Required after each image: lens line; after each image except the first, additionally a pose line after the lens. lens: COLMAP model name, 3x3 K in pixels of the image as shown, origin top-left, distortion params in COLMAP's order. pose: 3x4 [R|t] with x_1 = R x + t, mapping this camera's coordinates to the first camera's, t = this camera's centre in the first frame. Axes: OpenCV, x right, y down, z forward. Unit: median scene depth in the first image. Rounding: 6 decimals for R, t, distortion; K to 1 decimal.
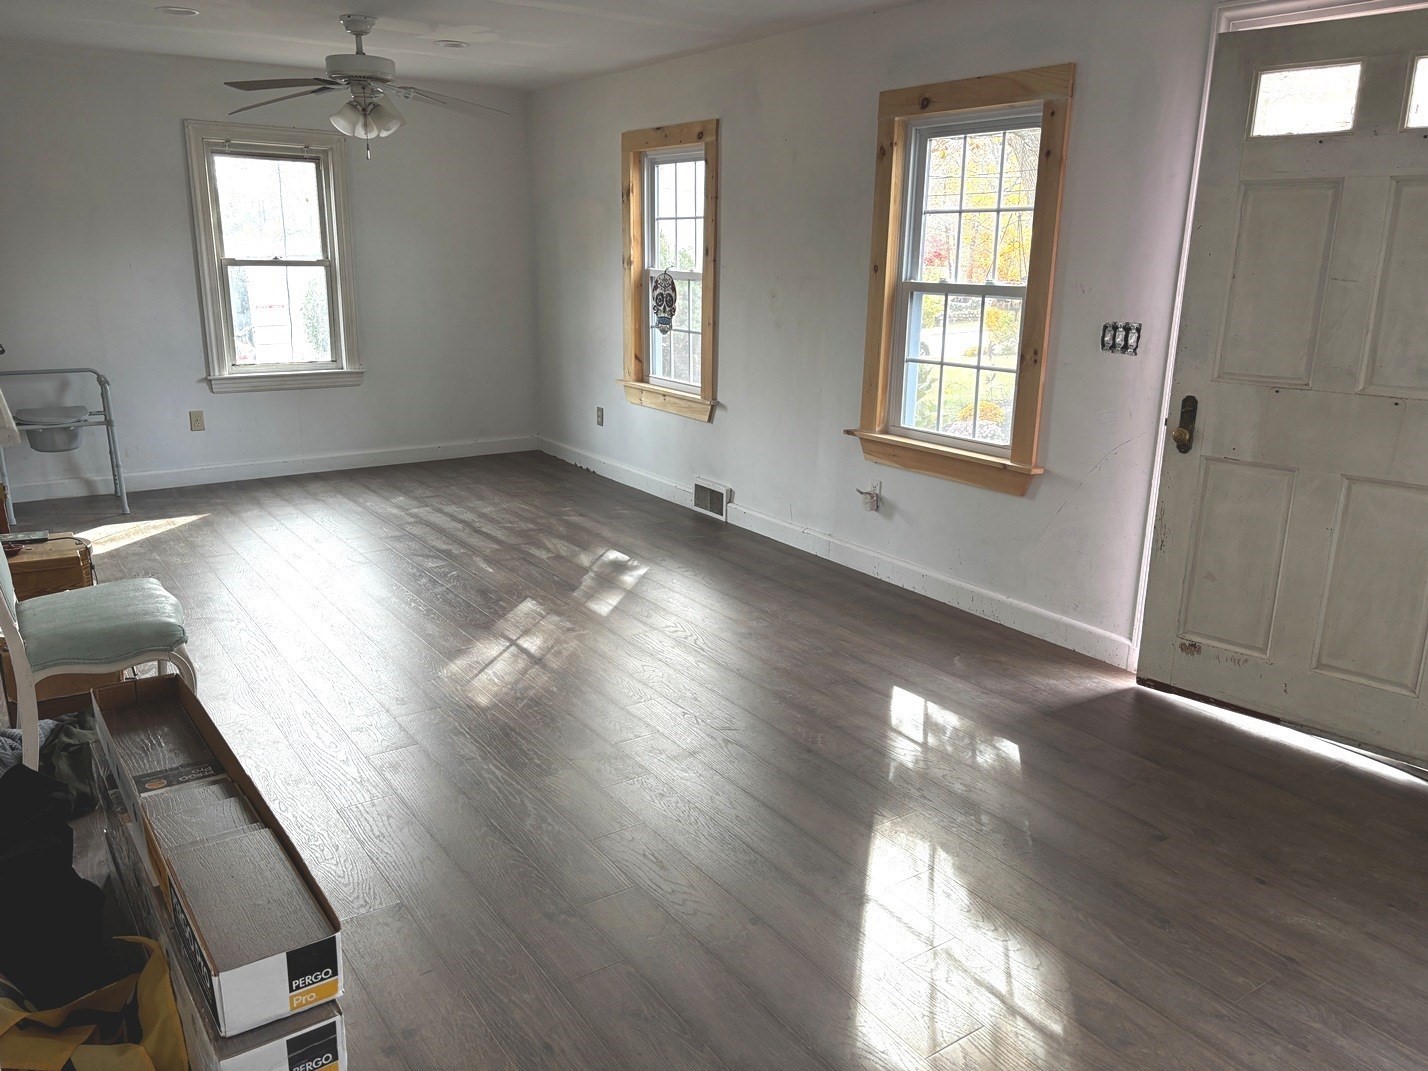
lens RADIAL K [[1091.4, 0, 717.7], [0, 1091.4, 530.7], [0, 0, 1]] dist [0.057617, -0.063488]
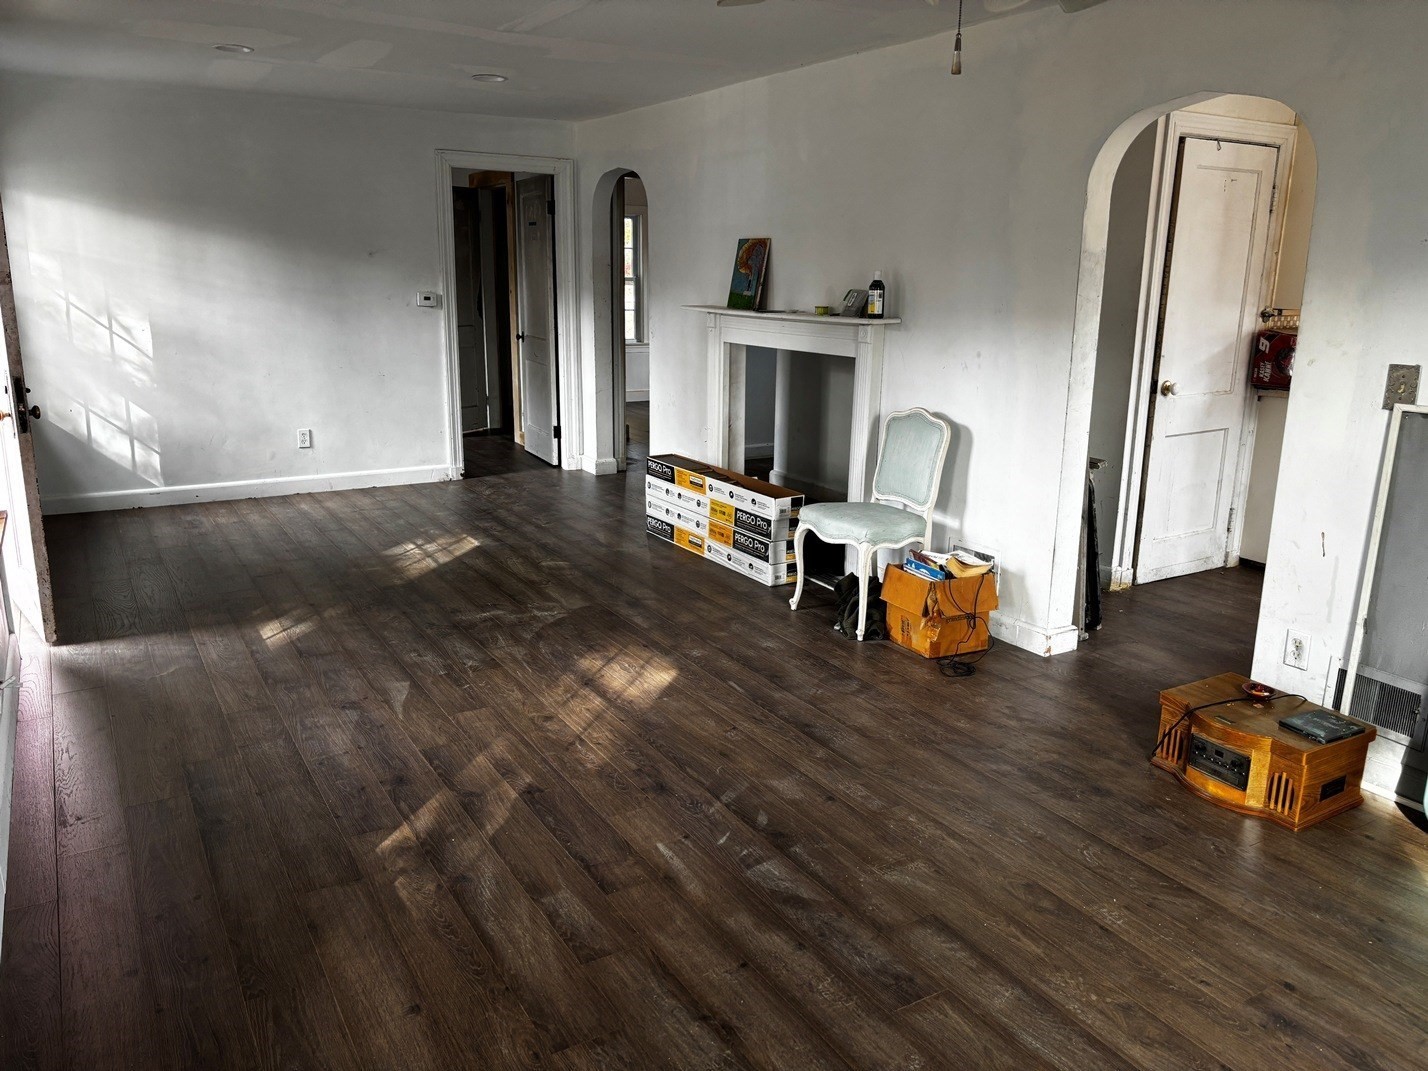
lens RADIAL K [[1091.4, 0, 727.0], [0, 1091.4, 537.2], [0, 0, 1]] dist [0.057617, -0.063488]
pose [[-0.998076, -0.043670, 0.044007, -0.263873], [-0.017410, 0.878679, 0.477096, -0.384378], [-0.059503, 0.475412, -0.877749, 1.444690]]
